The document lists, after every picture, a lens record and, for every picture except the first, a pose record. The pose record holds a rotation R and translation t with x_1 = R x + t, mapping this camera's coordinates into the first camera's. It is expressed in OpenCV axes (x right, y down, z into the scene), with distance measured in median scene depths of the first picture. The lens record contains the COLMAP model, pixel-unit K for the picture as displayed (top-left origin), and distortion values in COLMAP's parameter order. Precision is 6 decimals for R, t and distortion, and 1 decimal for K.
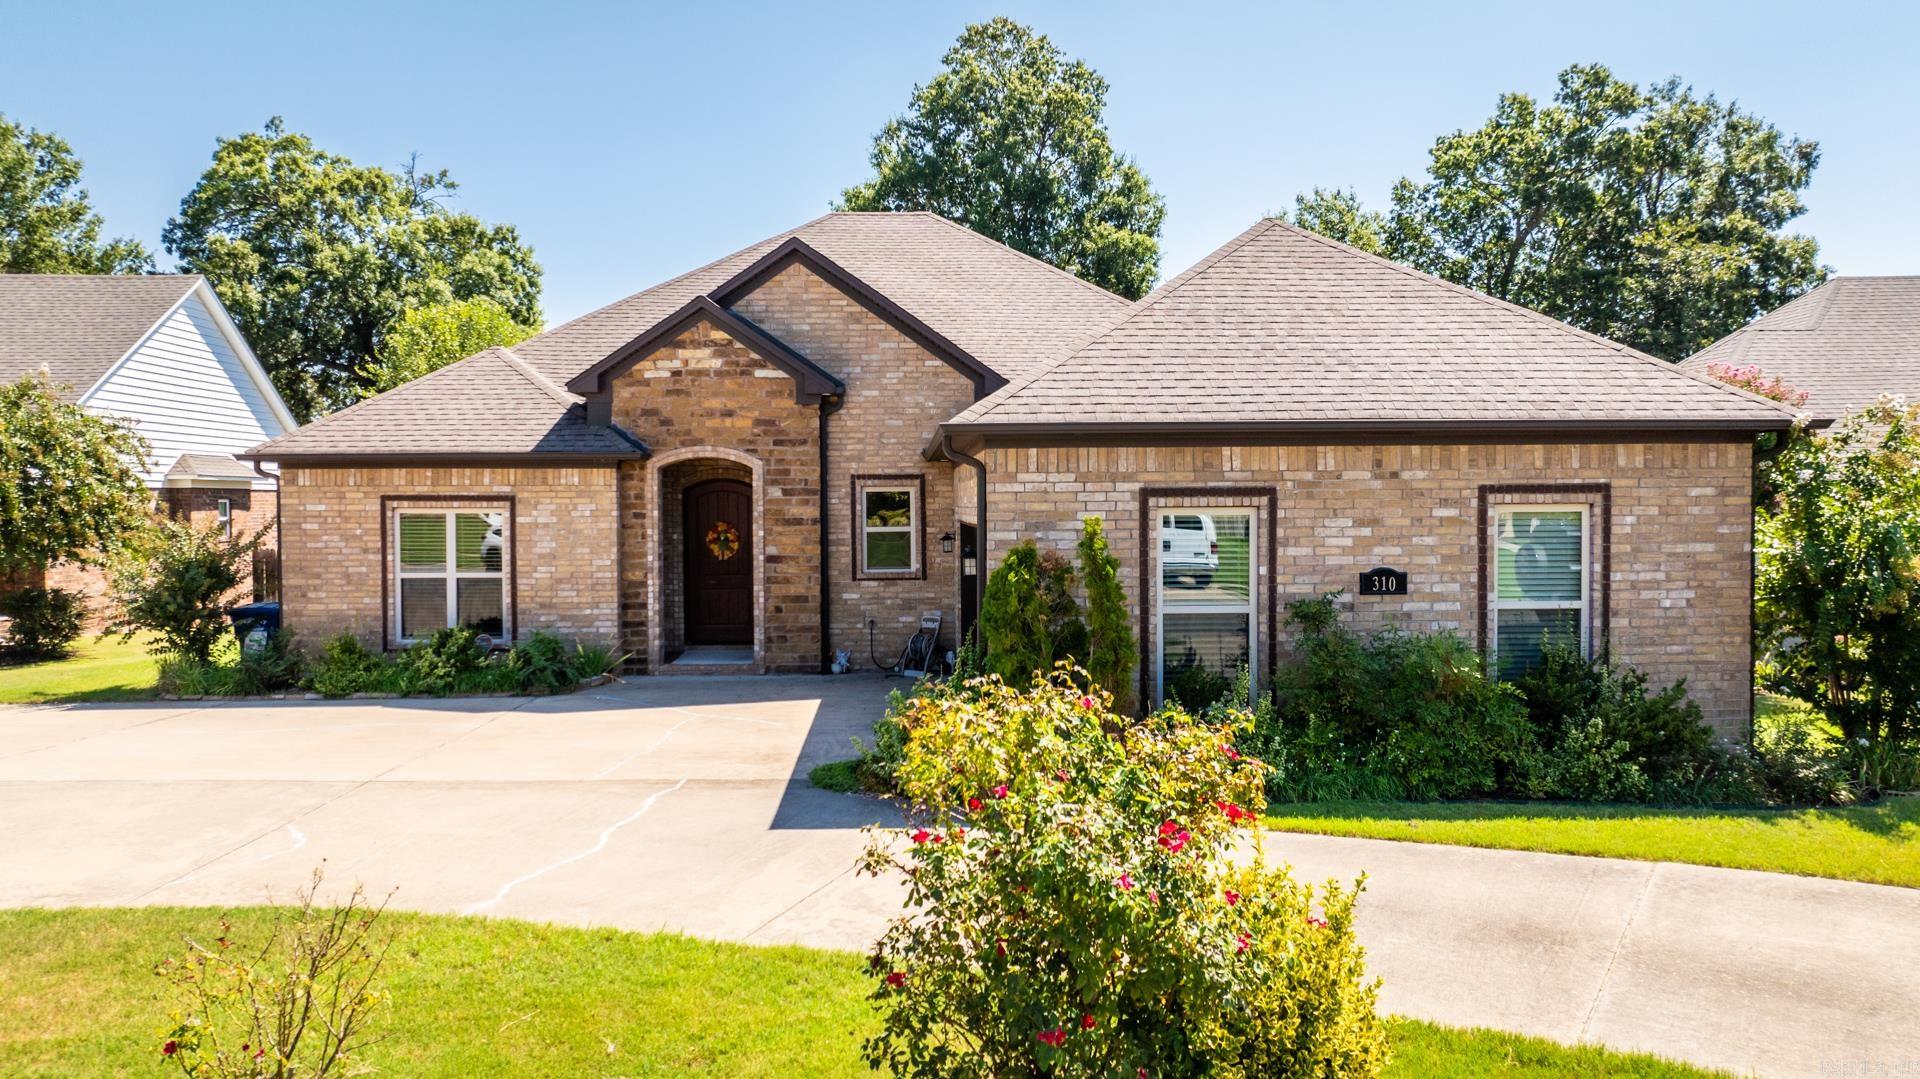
lens RADIAL K [[1347.4, 0, 967.6], [0, 1347.4, 535.4], [0, 0, 1]] dist [-0.032788, 0.032766]
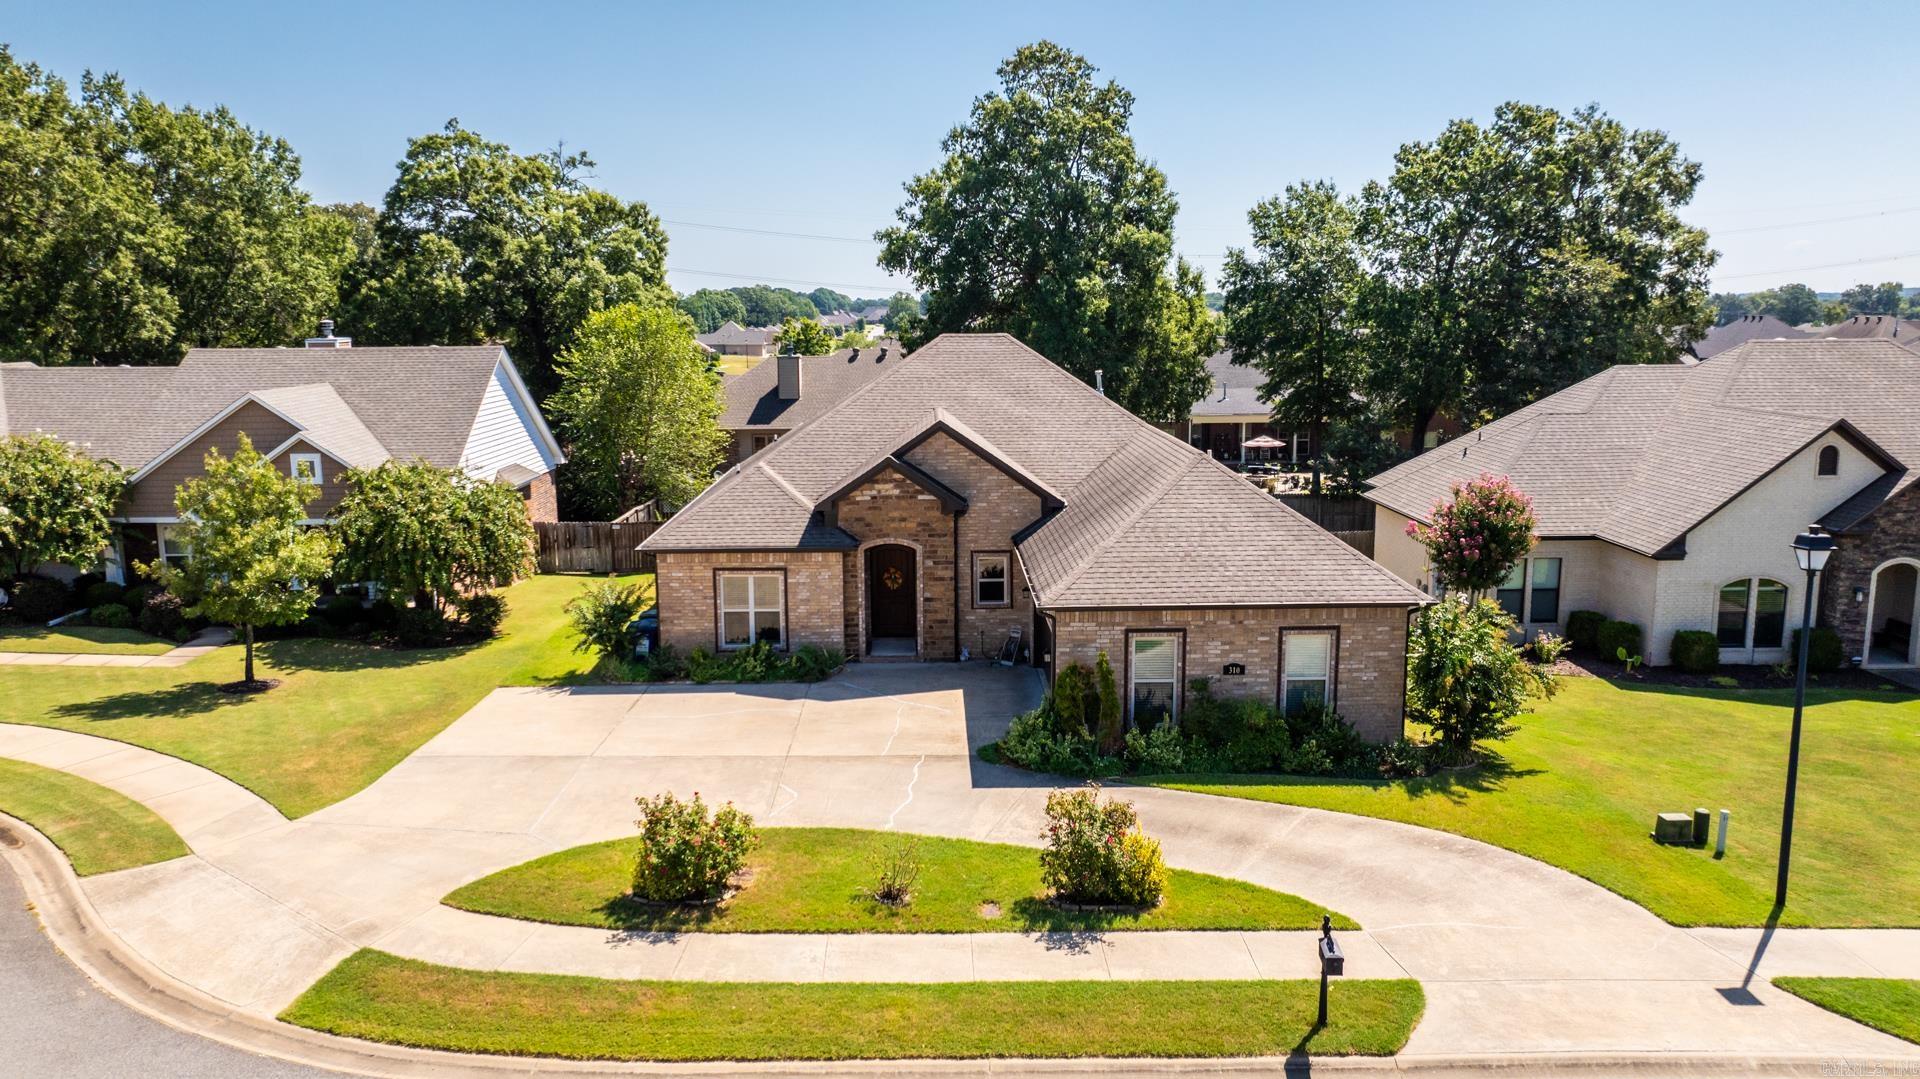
lens RADIAL K [[1347.4, 0, 962.1], [0, 1347.4, 532.6], [0, 0, 1]] dist [-0.032788, 0.032766]
pose [[0.999683, 0.003692, -0.024886, -0.056400], [-0.000177, 0.990183, 0.139776, -0.327943], [0.025158, -0.139727, 0.989870, -0.774783]]
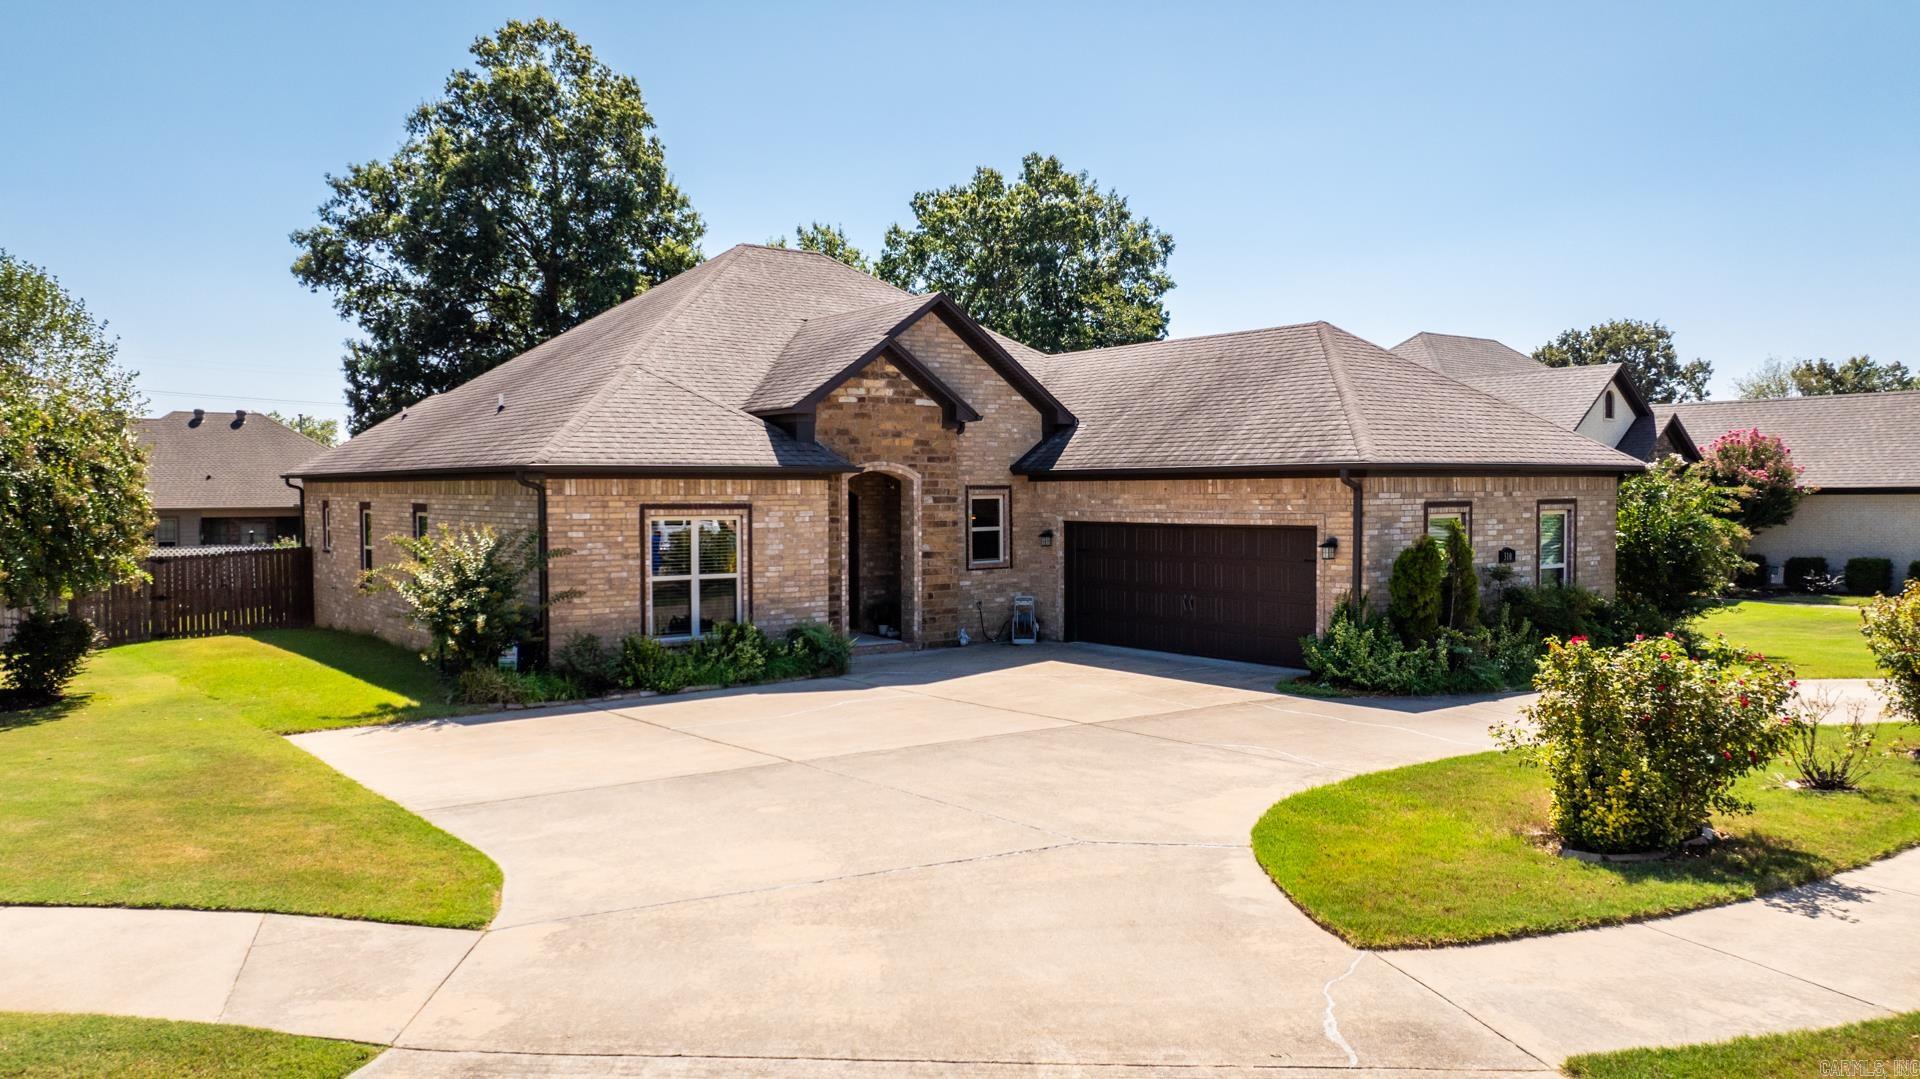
lens RADIAL K [[1347.4, 0, 964.5], [0, 1347.4, 533.2], [0, 0, 1]] dist [-0.032788, 0.032766]
pose [[0.825606, -0.016480, 0.564006, -0.821477], [0.013866, 0.999864, 0.008917, -0.012703], [-0.564076, 0.000459, 0.825723, -0.026709]]
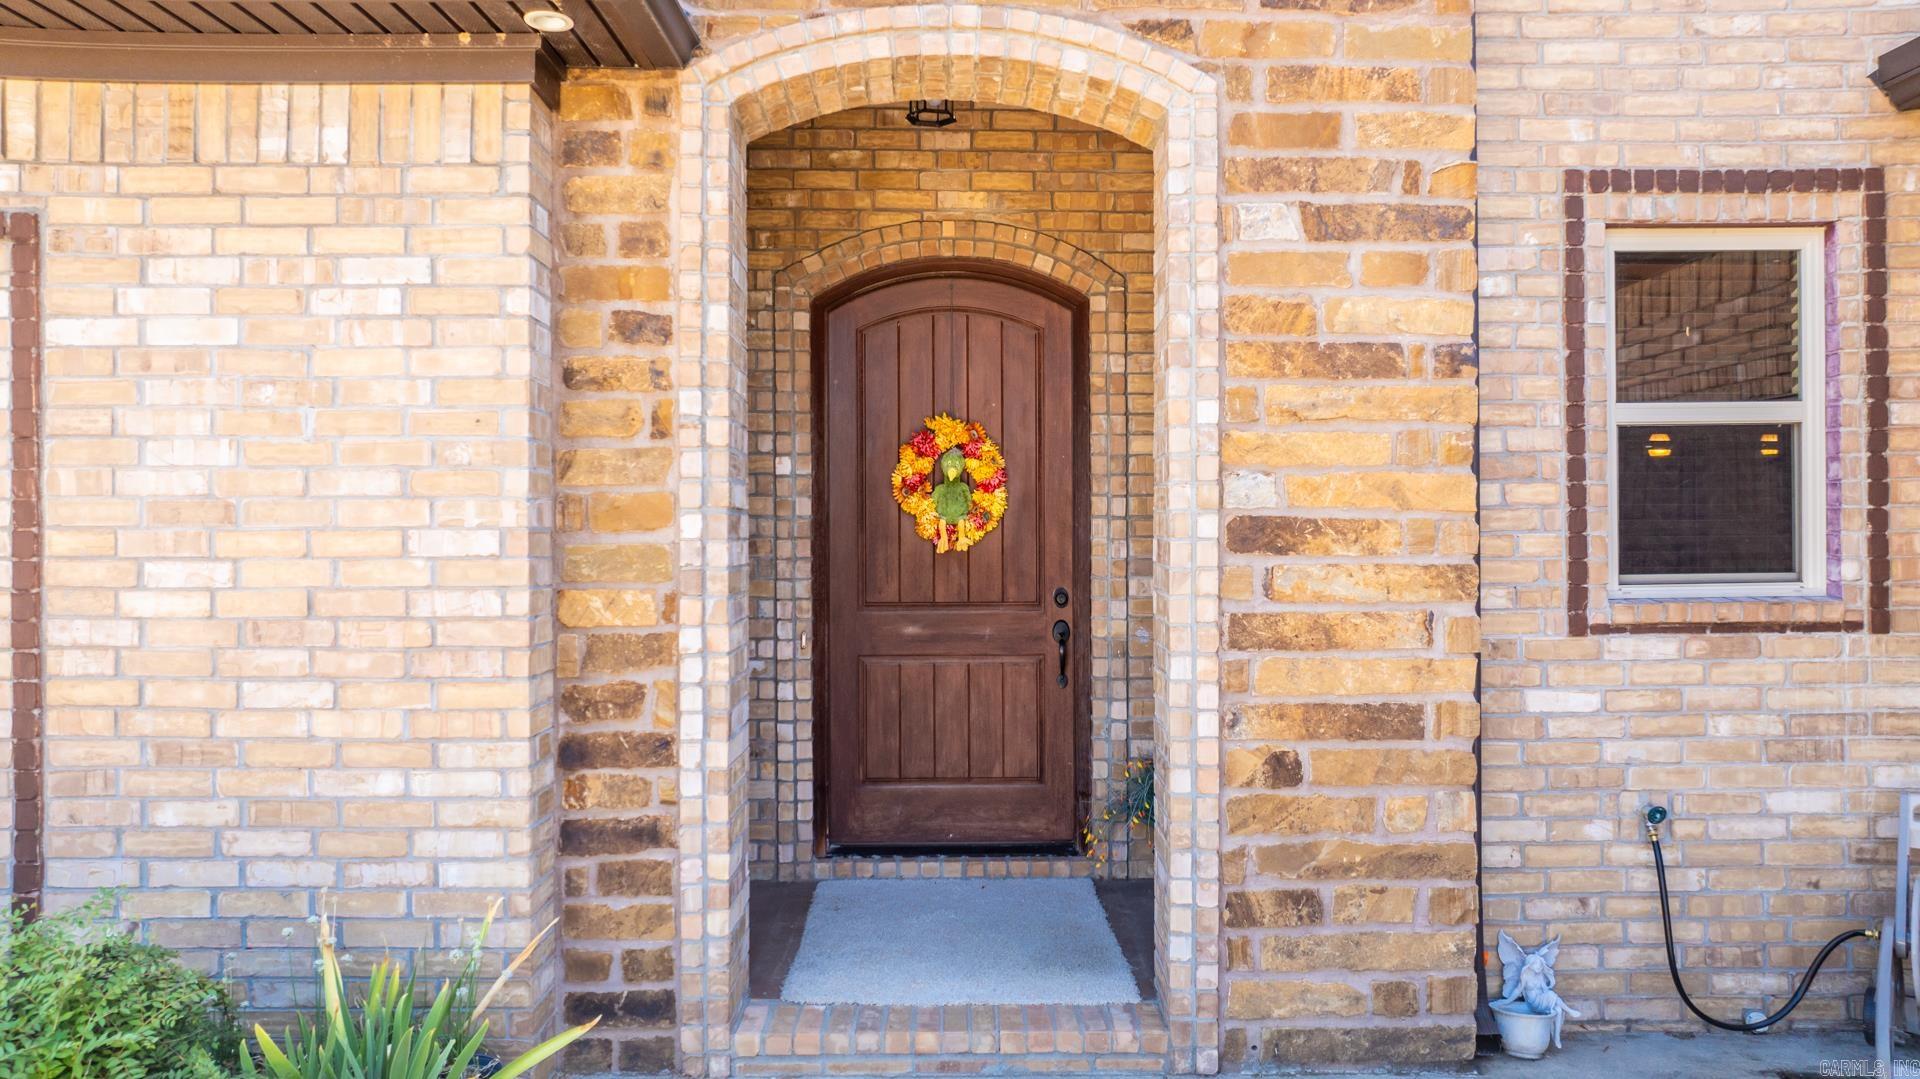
lens RADIAL K [[1347.4, 0, 953.1], [0, 1347.4, 532.8], [0, 0, 1]] dist [-0.032788, 0.032766]
pose [[0.999076, 0.002813, -0.042875, -0.188156], [-0.003885, 0.999682, -0.024934, 0.023417], [0.042792, 0.025077, 0.998769, 0.801145]]
